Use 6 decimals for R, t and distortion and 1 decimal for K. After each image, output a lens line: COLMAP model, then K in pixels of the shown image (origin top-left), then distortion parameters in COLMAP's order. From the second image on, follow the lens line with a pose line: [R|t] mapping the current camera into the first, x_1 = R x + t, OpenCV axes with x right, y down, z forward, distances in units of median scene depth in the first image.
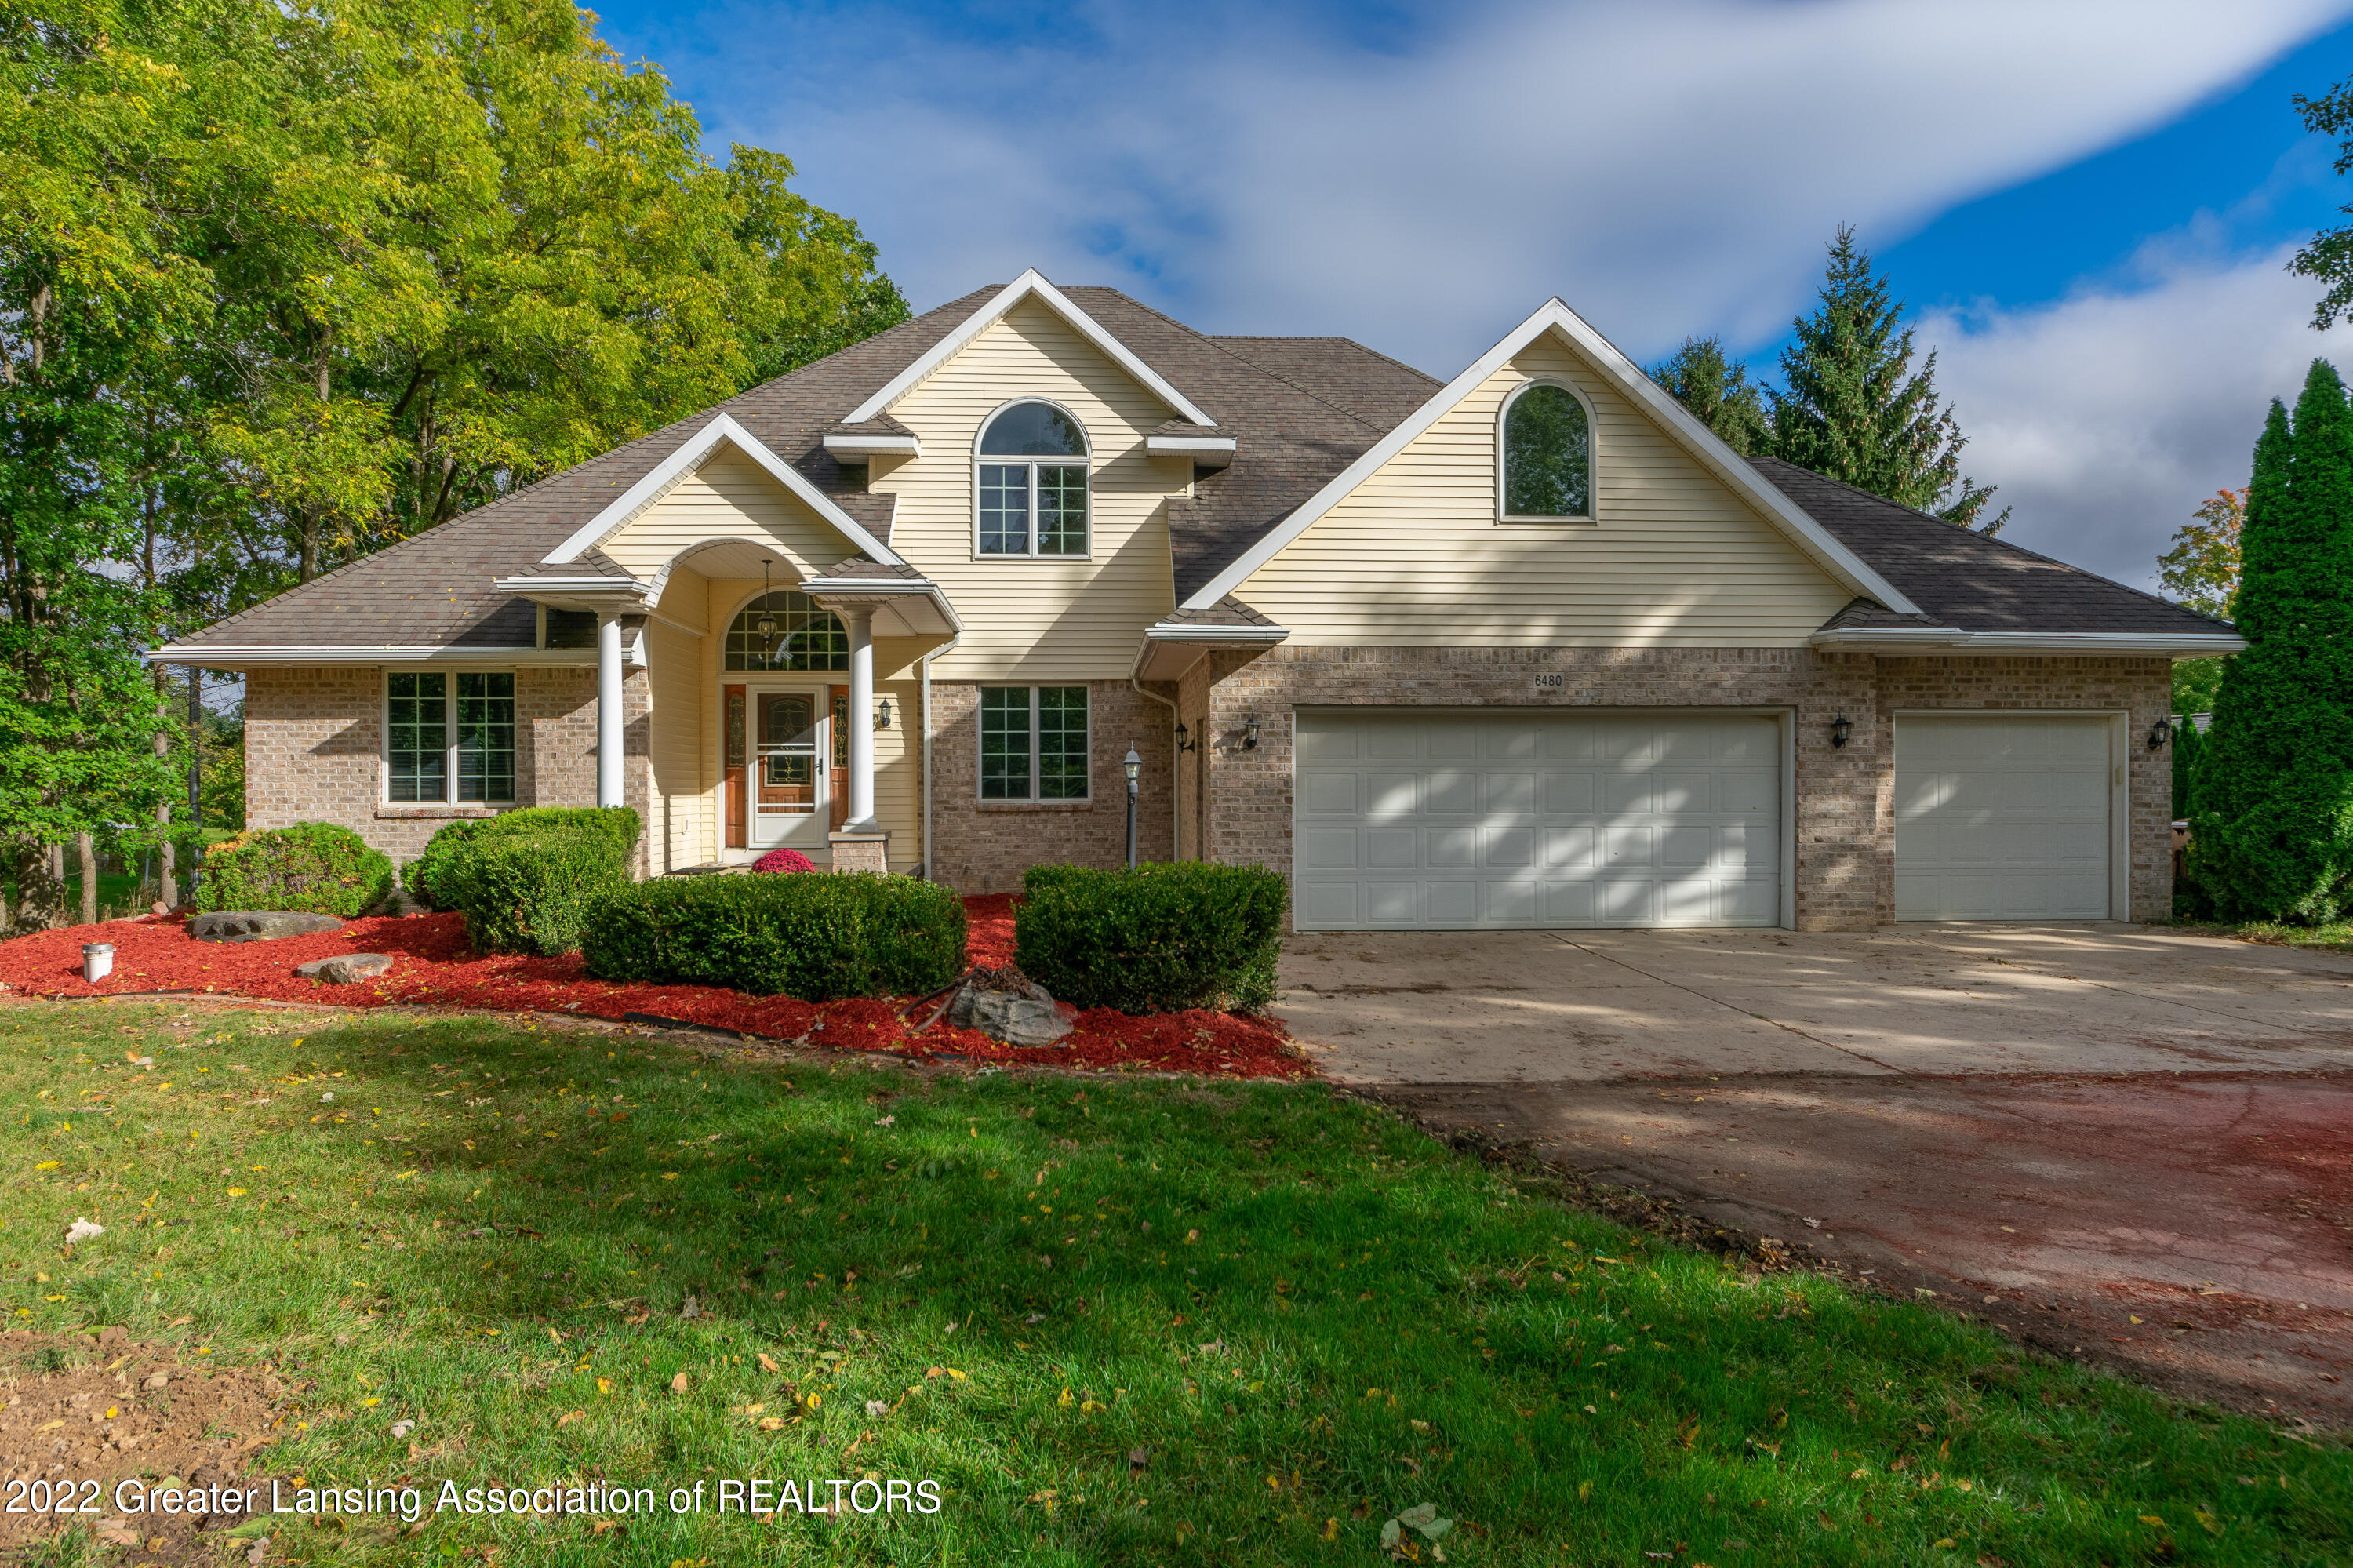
lens RADIAL K [[1396.6, 0, 1182.7], [0, 1396.6, 776.1], [0, 0, 1]] dist [0.005329, 0.000215]
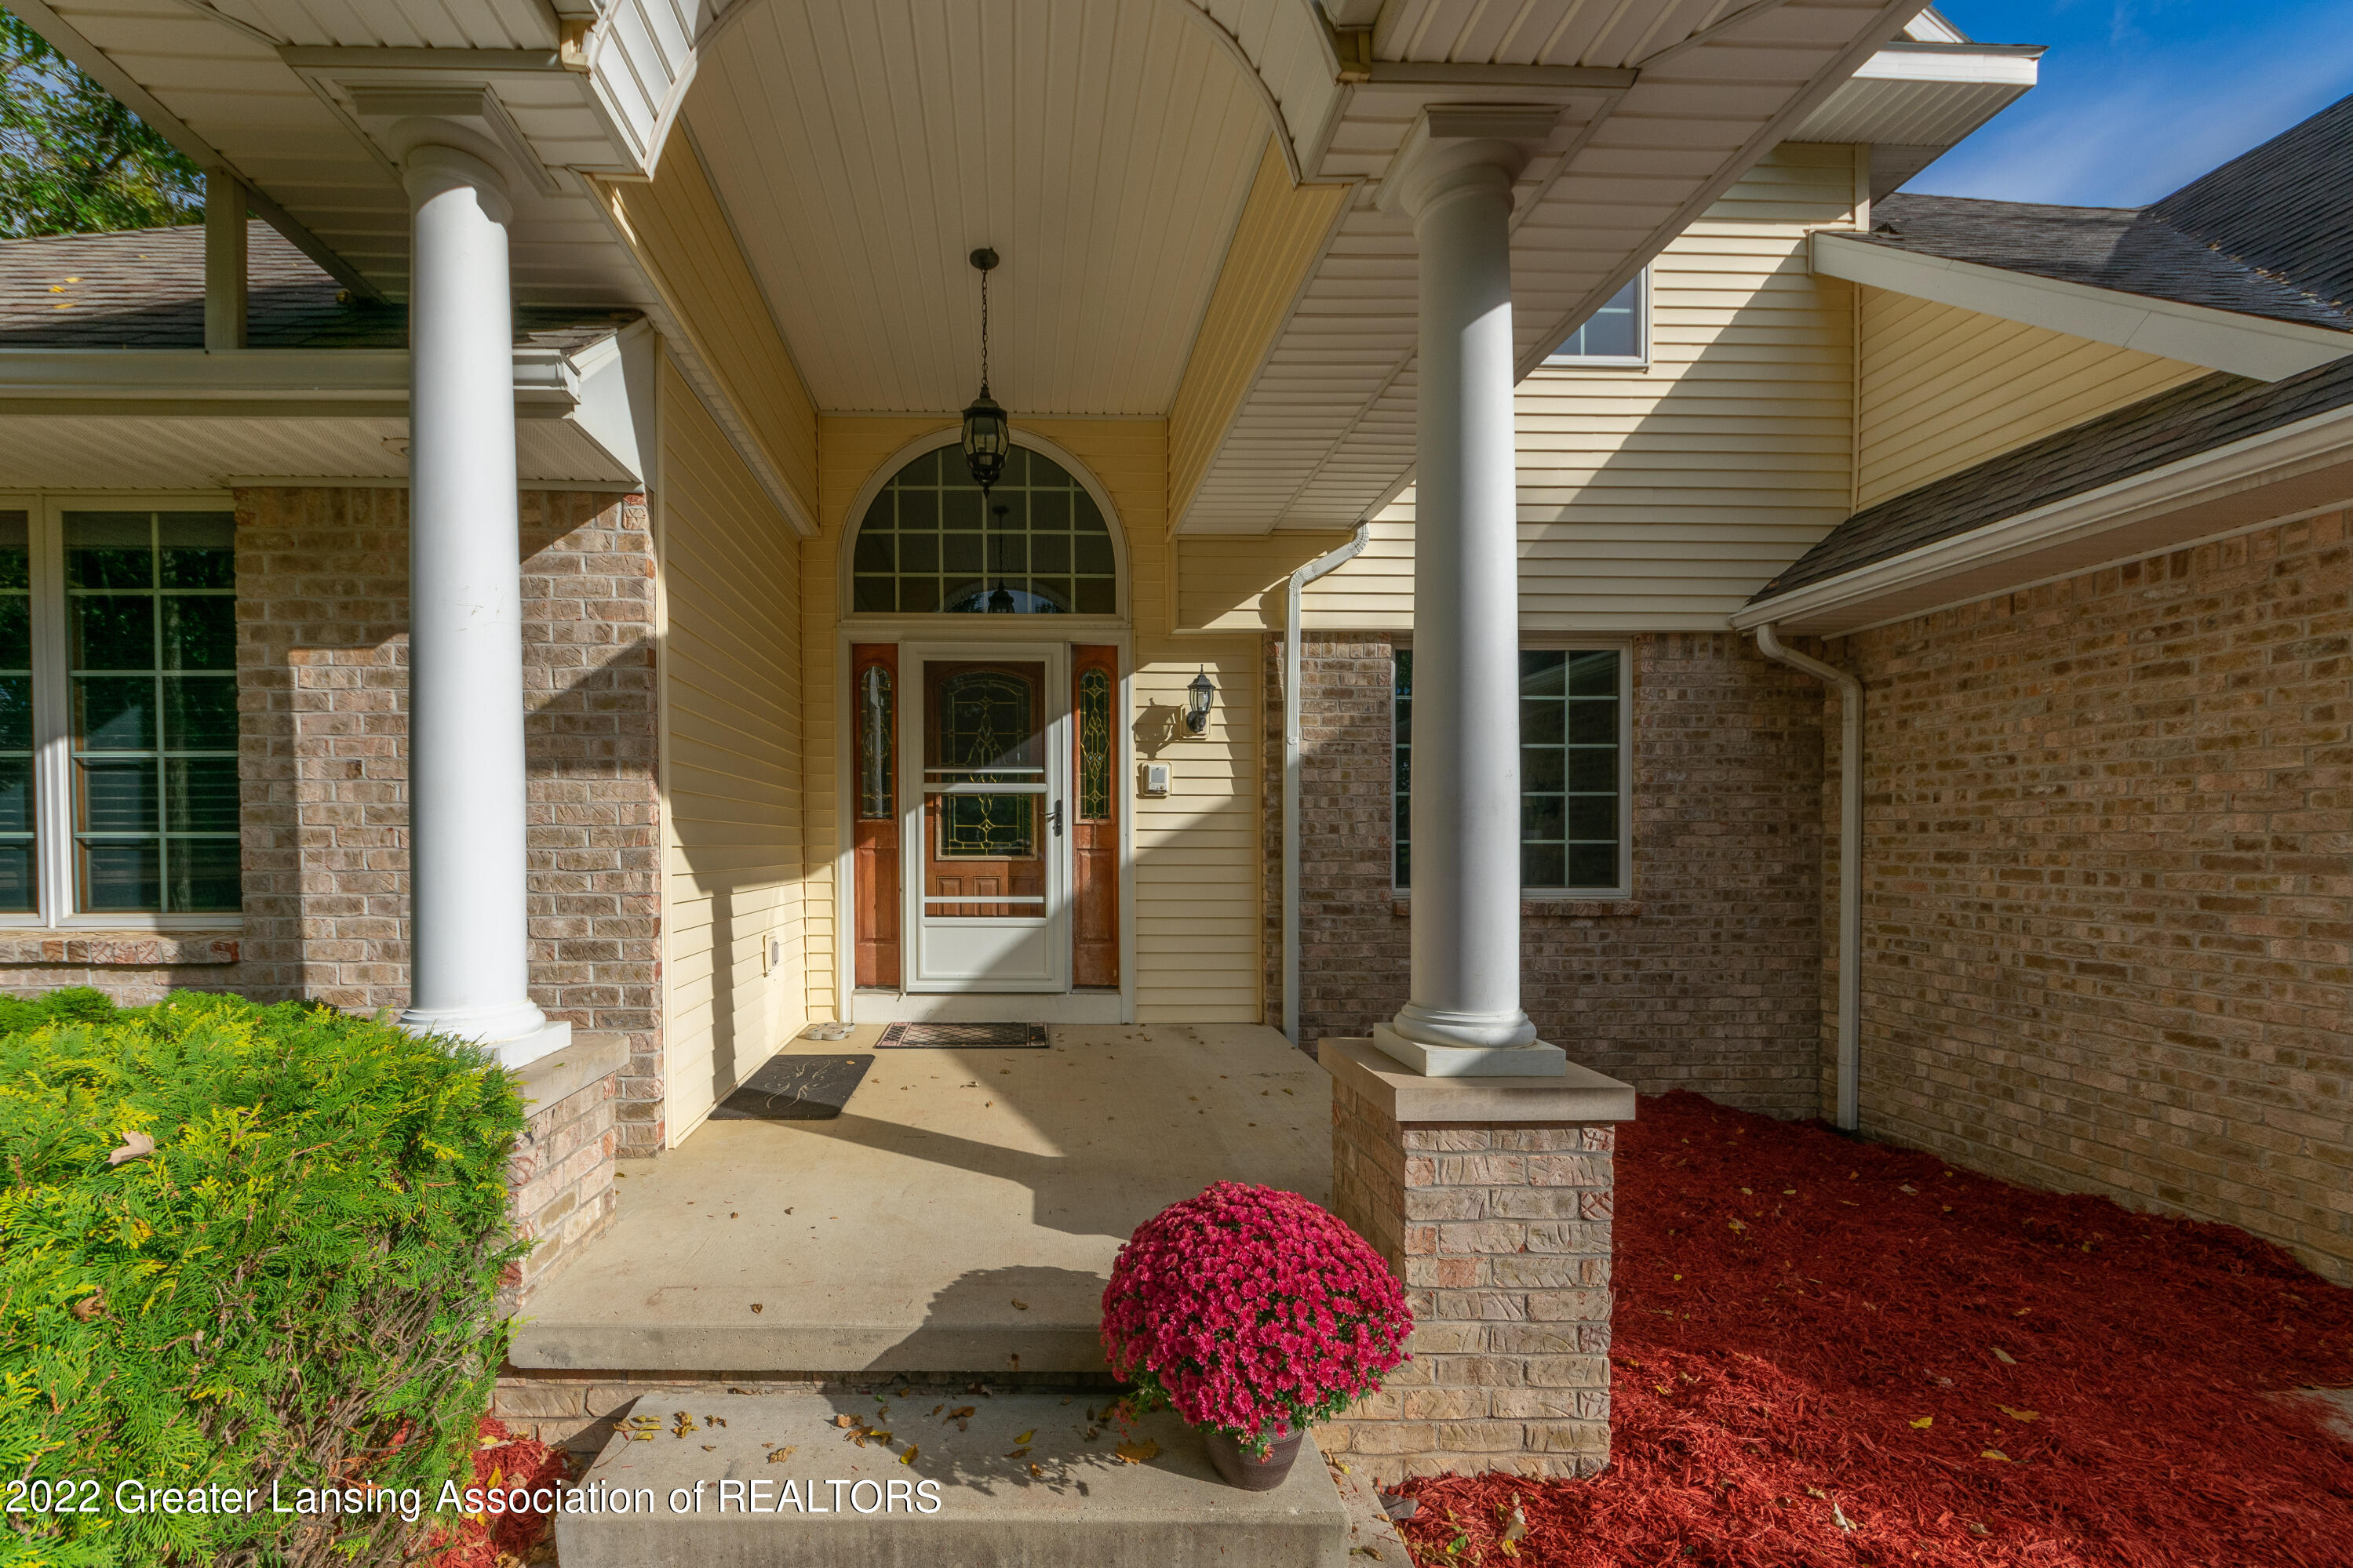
lens RADIAL K [[824.6, 0, 1046.8], [0, 824.6, 873.2], [0, 0, 1]] dist [0.000239, -0.000003]
pose [[0.999774, 0.005948, -0.020421, -0.257396], [-0.005112, 0.999156, 0.040760, 0.000320], [0.020646, -0.040646, 0.998960, 0.724437]]
